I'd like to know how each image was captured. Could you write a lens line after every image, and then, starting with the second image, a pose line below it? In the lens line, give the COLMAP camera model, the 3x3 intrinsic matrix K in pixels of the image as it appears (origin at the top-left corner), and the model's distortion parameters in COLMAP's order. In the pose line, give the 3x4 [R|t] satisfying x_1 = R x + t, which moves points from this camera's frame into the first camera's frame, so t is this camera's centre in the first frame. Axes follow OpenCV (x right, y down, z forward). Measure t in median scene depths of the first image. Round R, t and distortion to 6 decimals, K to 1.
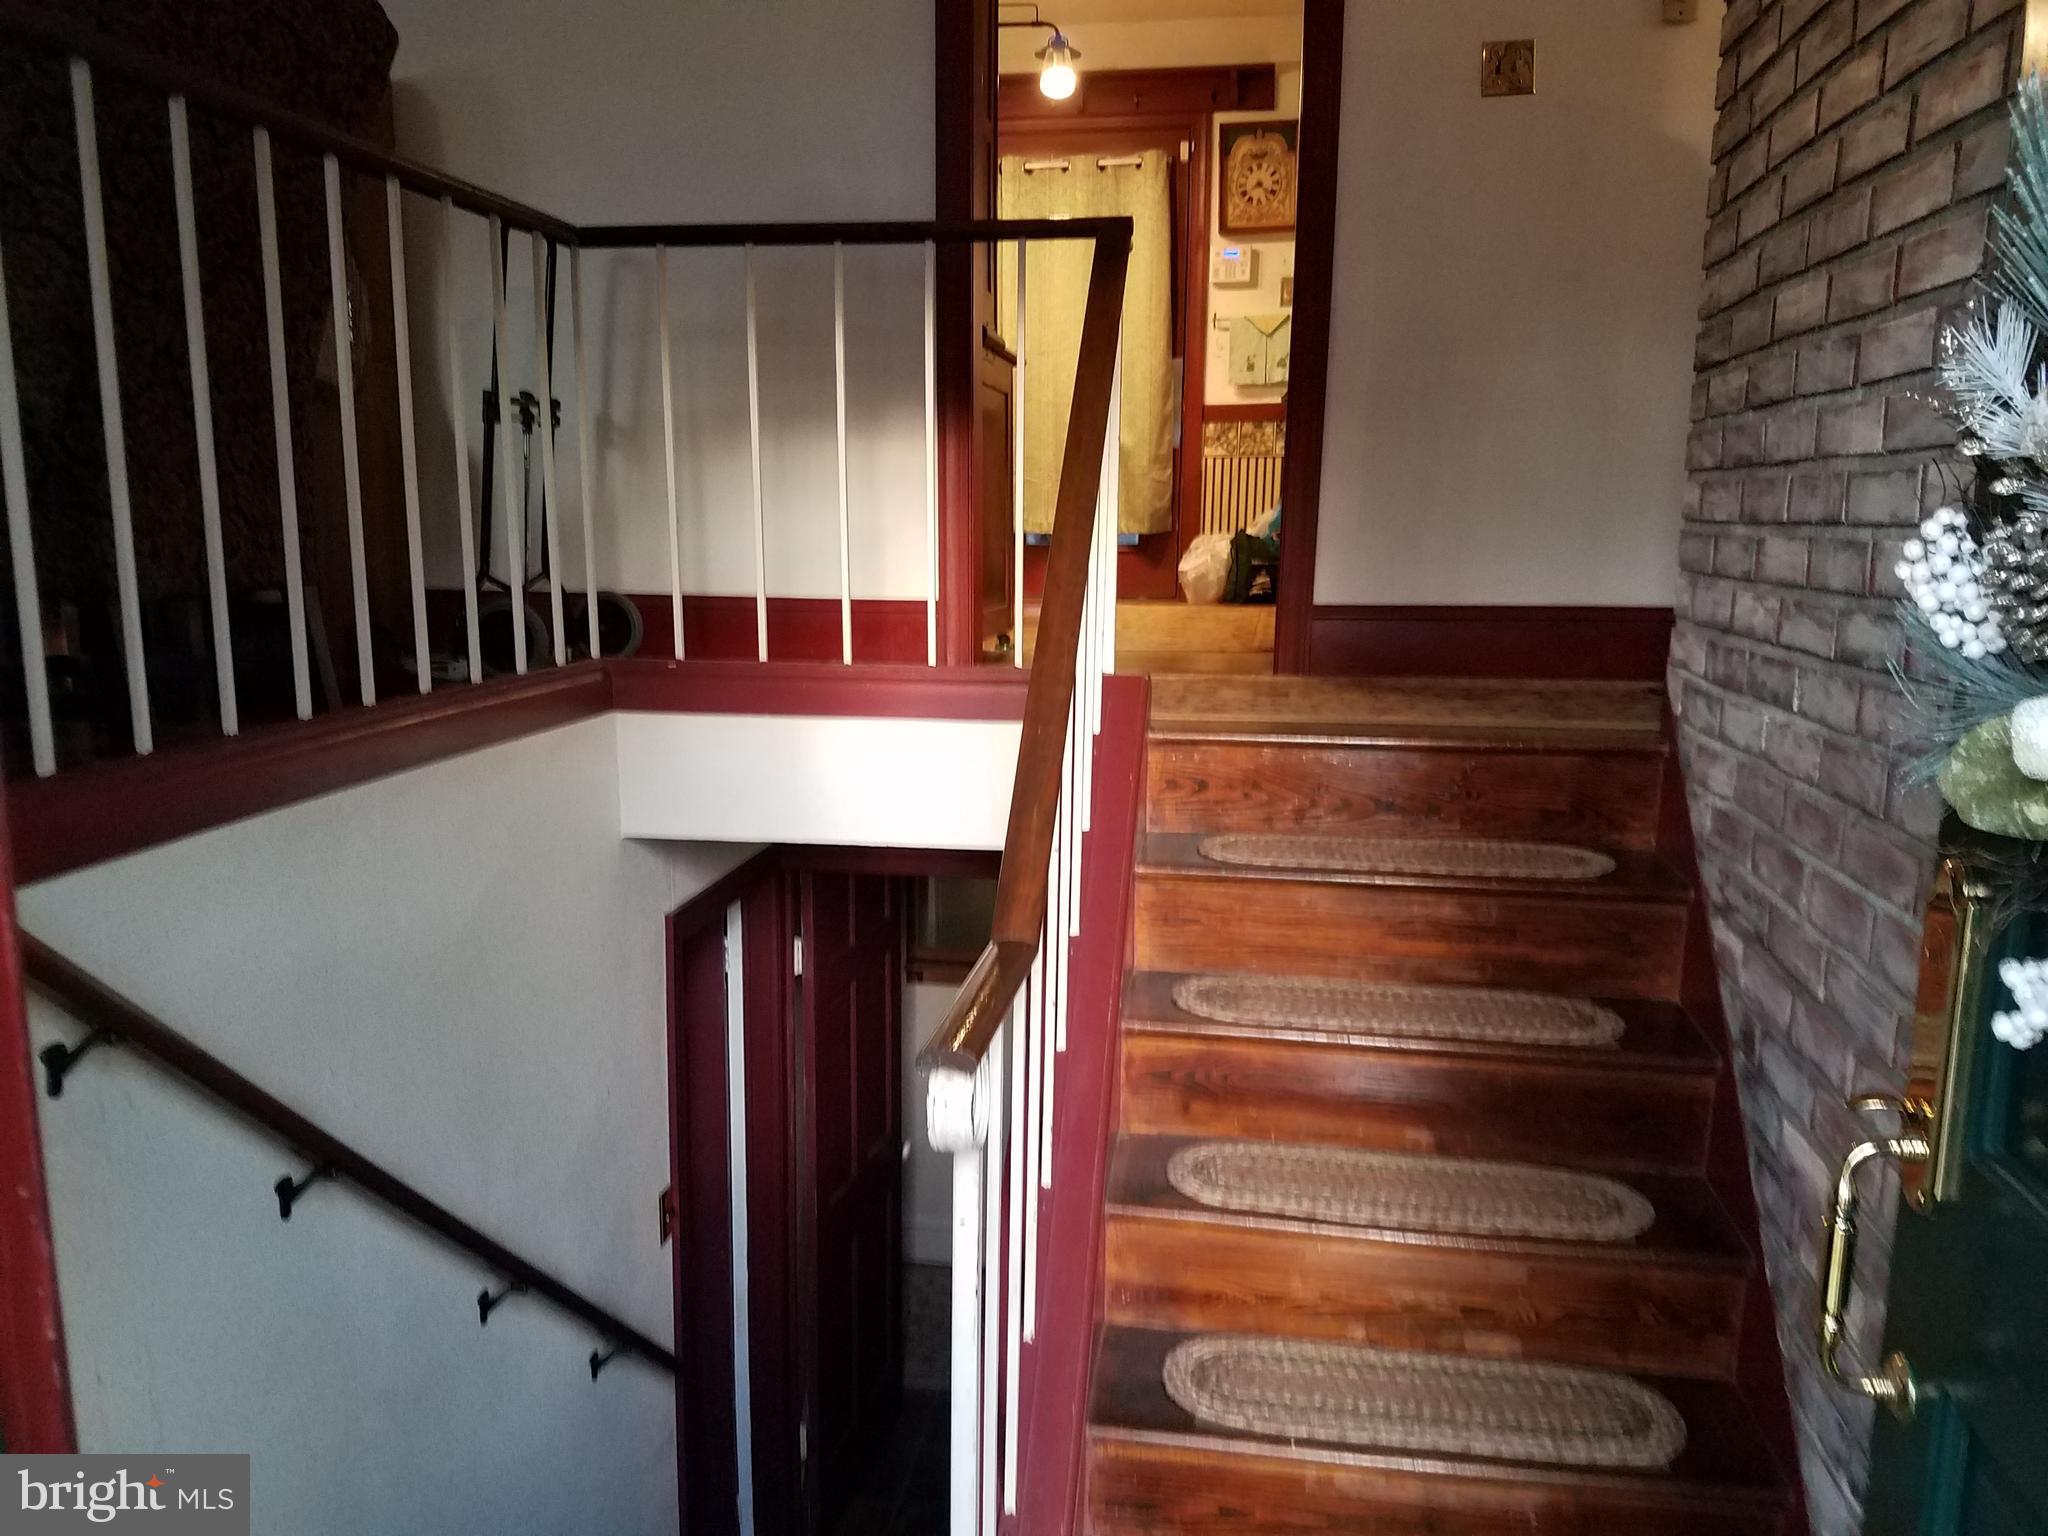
lens RADIAL K [[1571.0, 0, 999.0], [0, 1571.0, 796.9], [0, 0, 1]] dist [0.238742, -0.587794]
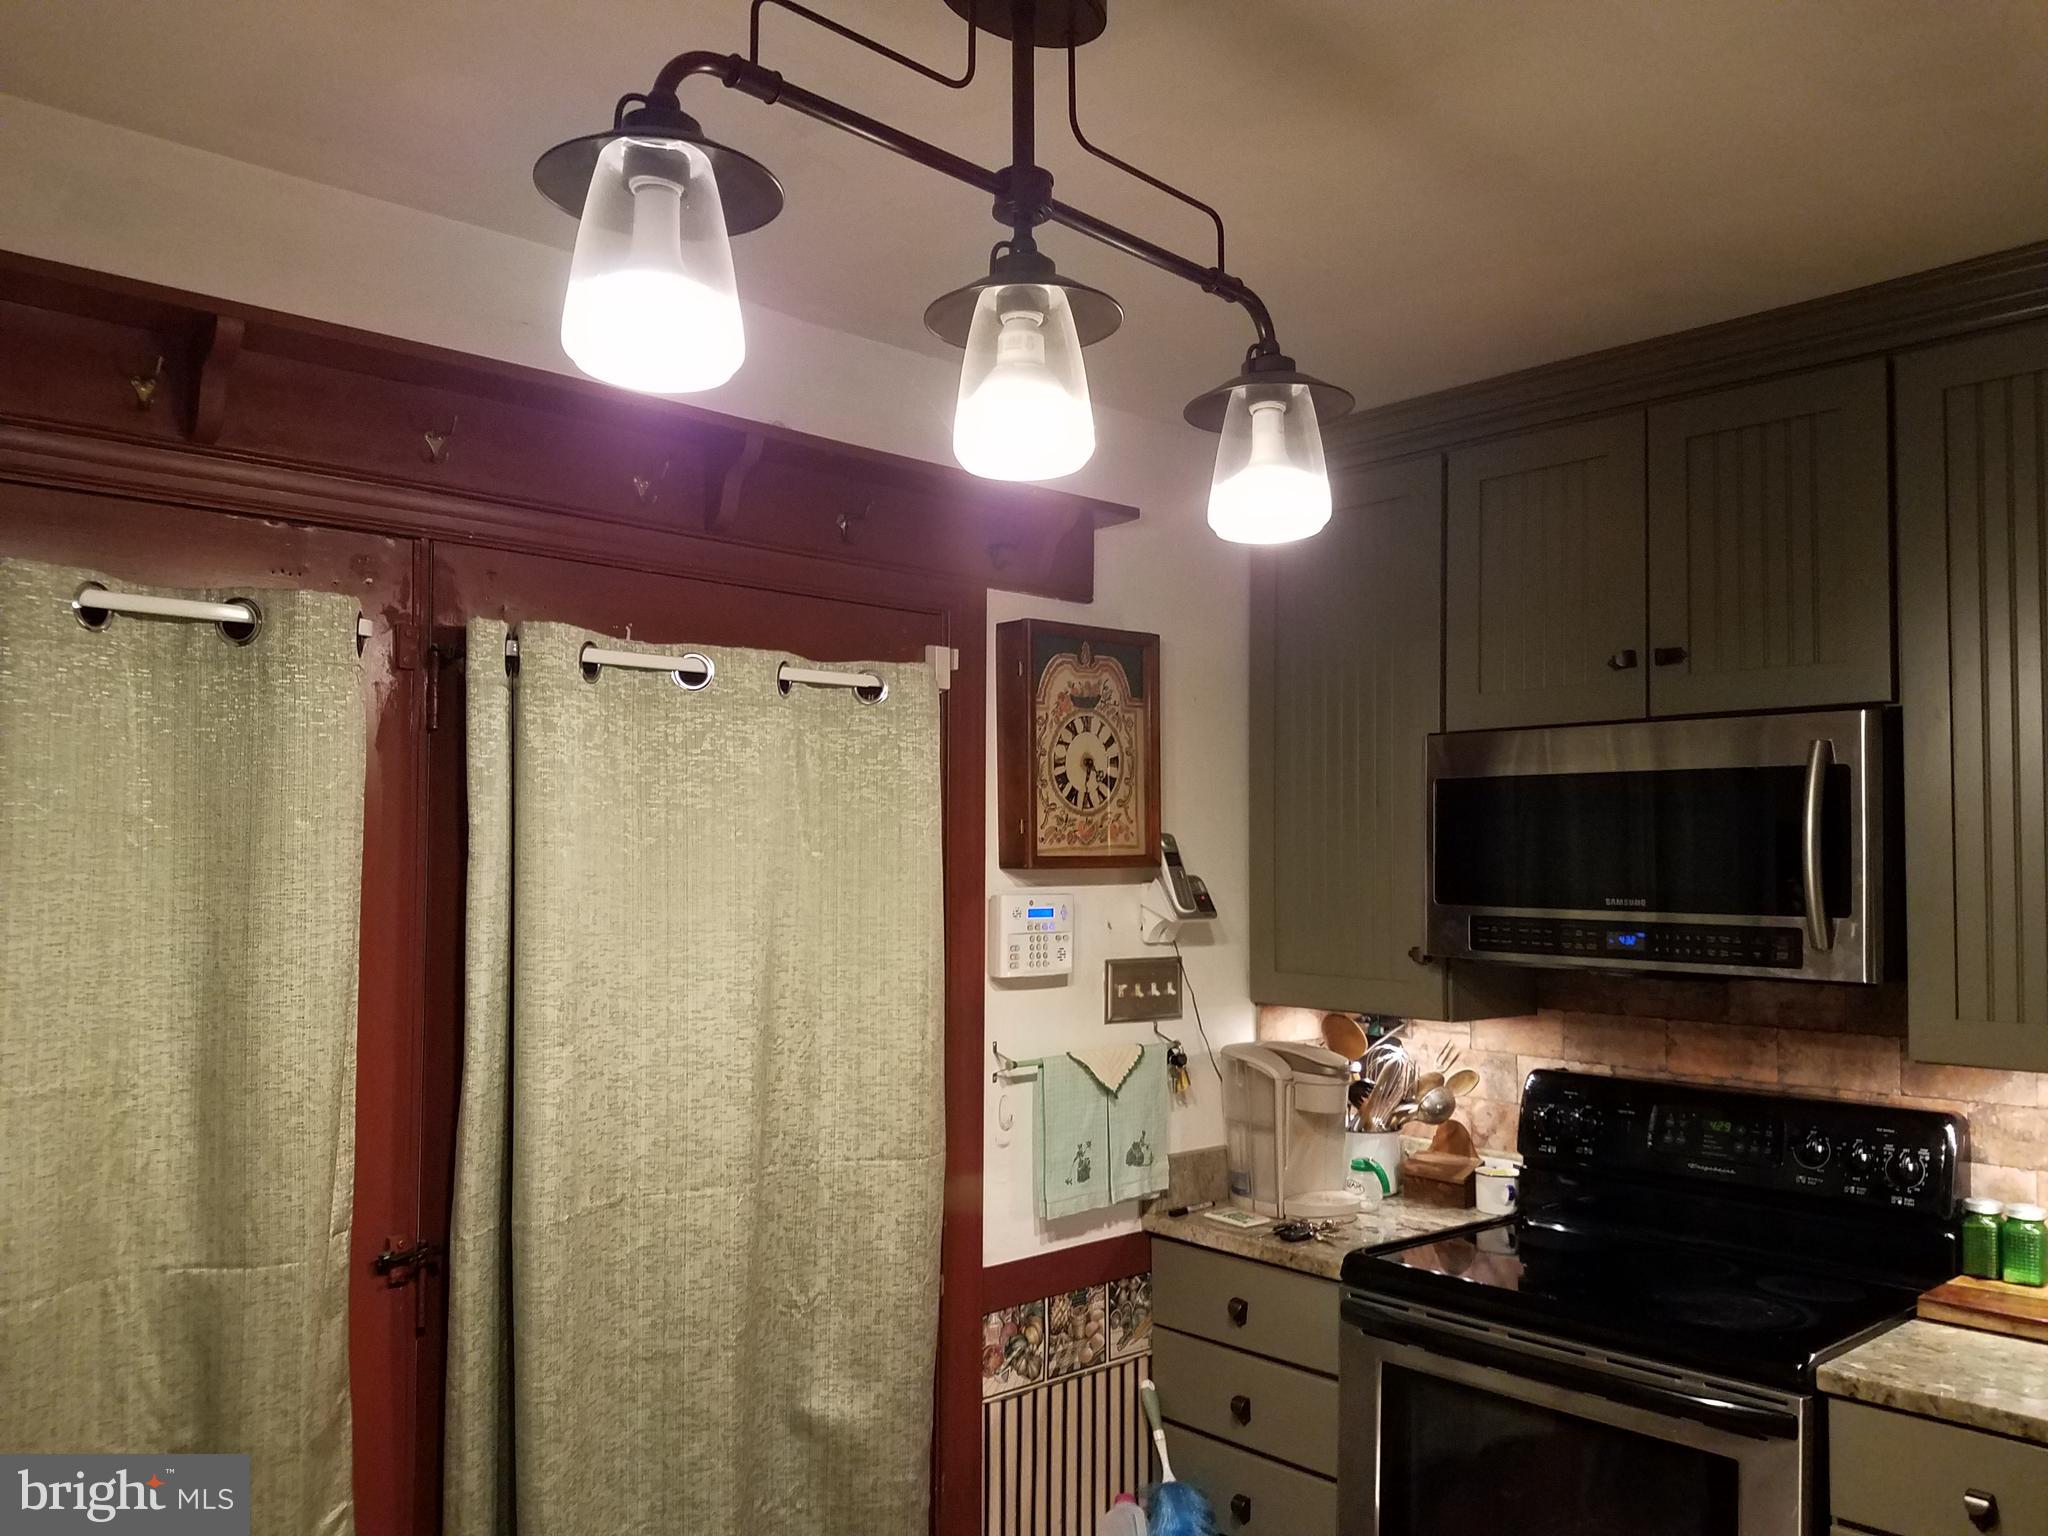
lens RADIAL K [[1553.0, 0, 1006.4], [0, 1553.0, 799.2], [0, 0, 1]] dist [0.220478, -0.427206]
pose [[0.619858, 0.029627, 0.784155, -0.178740], [0.142194, 0.978503, -0.149372, -0.306917], [-0.771723, 0.204092, 0.602320, 0.753969]]
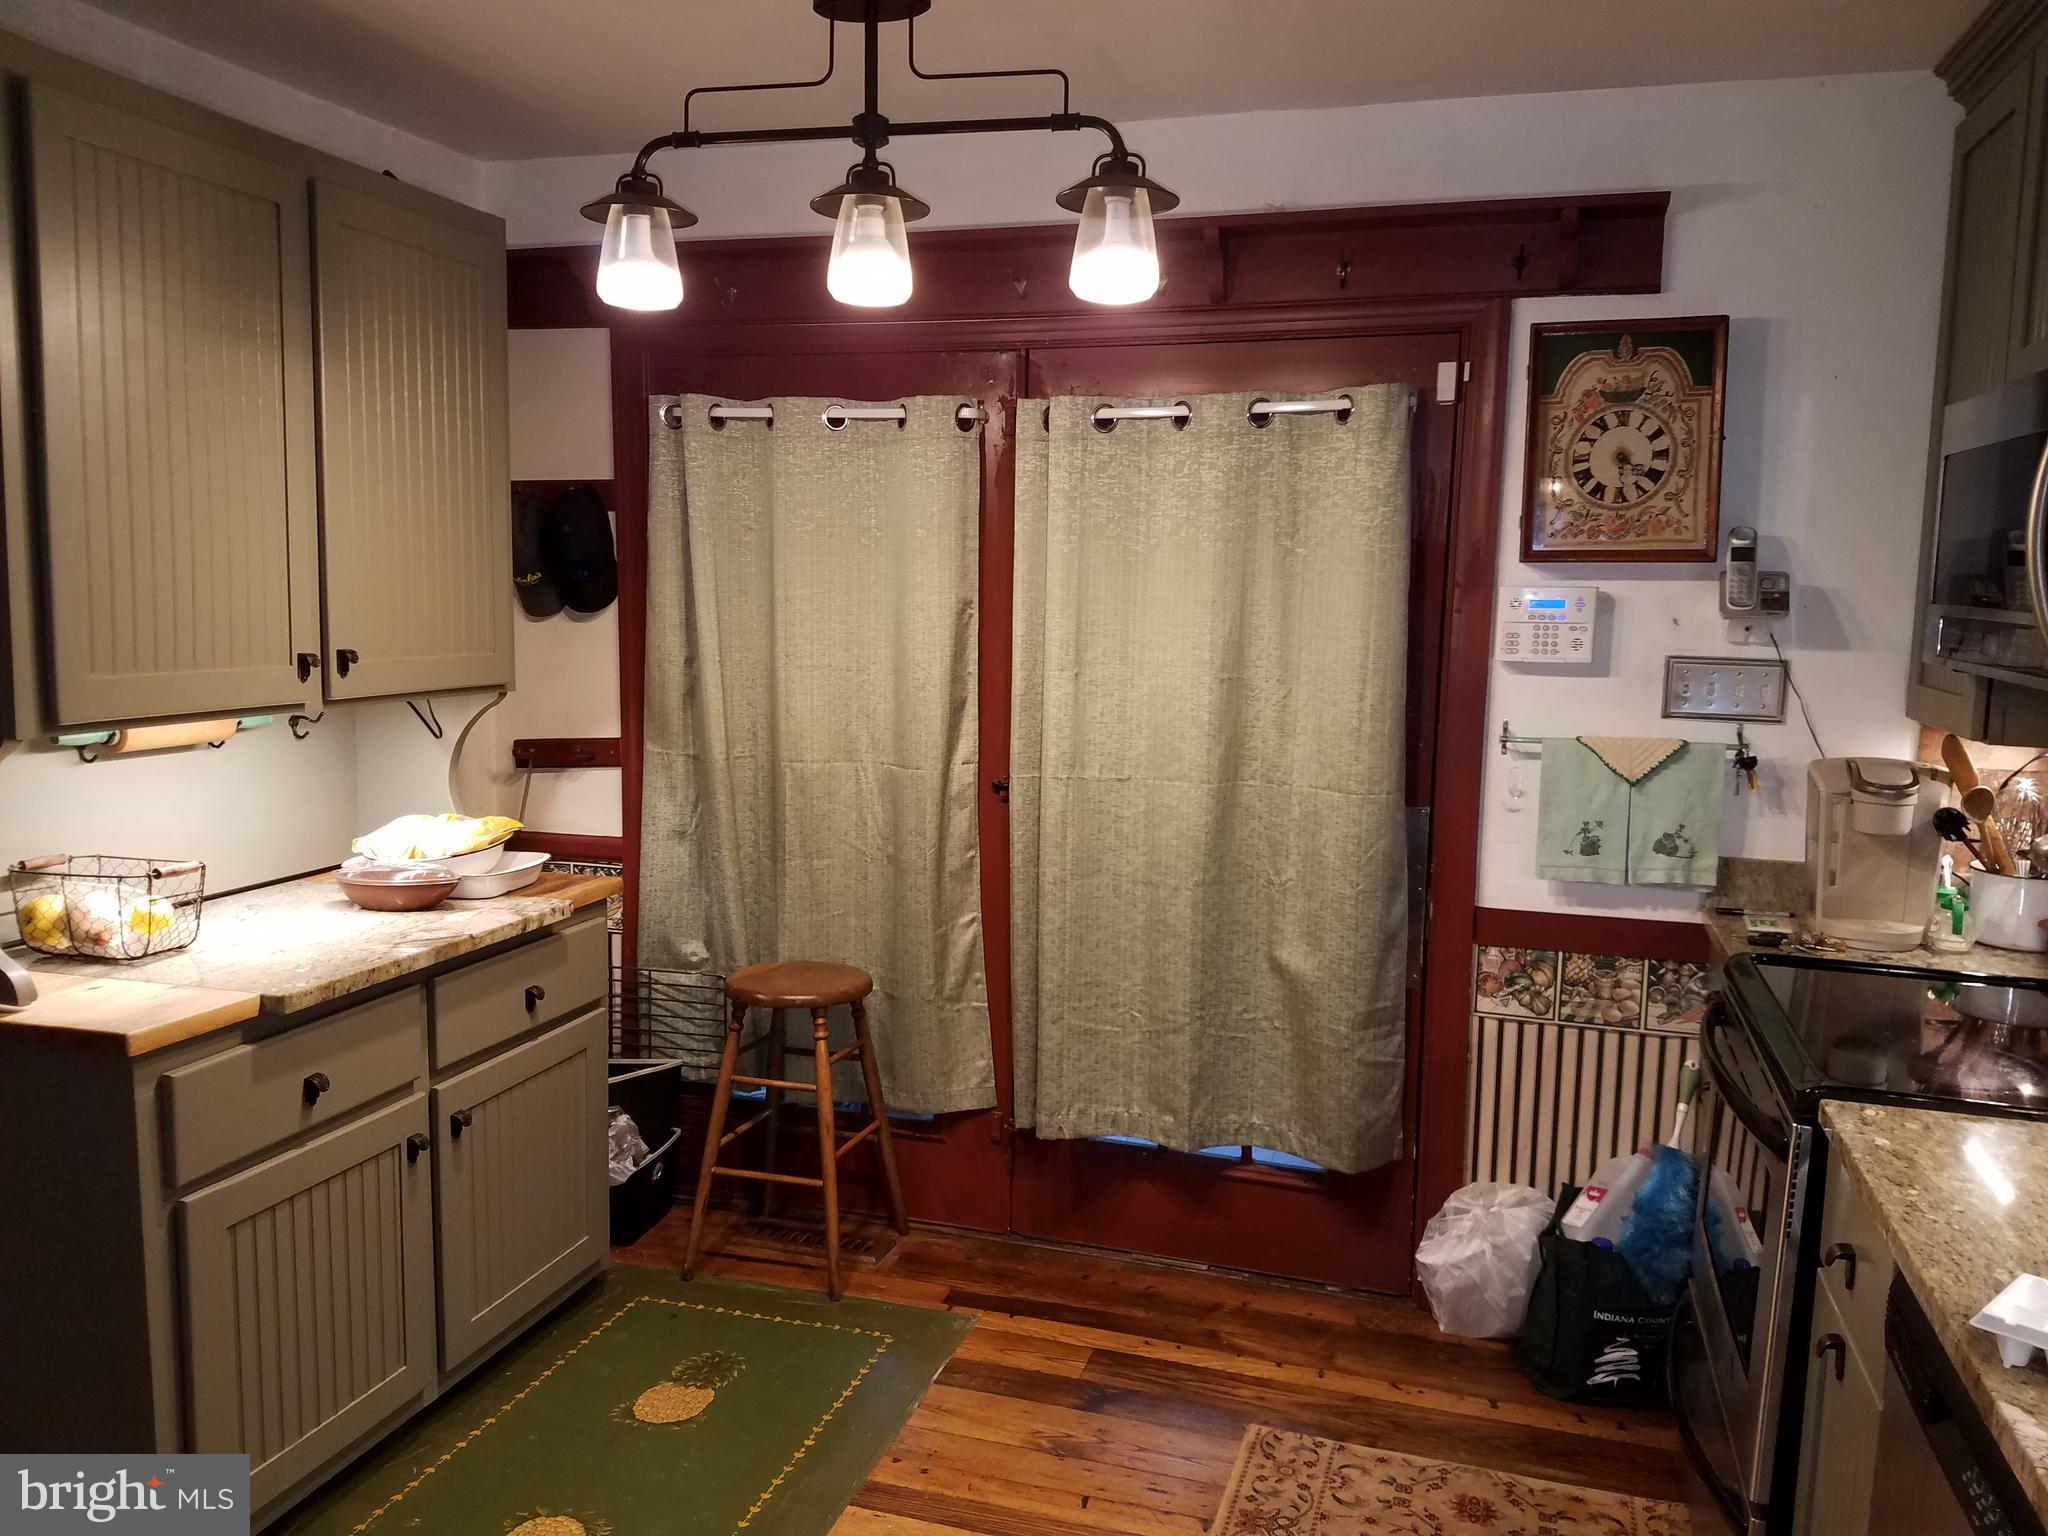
lens RADIAL K [[1556.4, 0, 988.0], [0, 1556.4, 776.6], [0, 0, 1]] dist [0.260783, -0.596973]
pose [[0.989264, 0.030421, -0.142941, 0.054486], [-0.038147, 0.997938, -0.051621, -0.260284], [0.141076, 0.056519, 0.988384, 0.538073]]
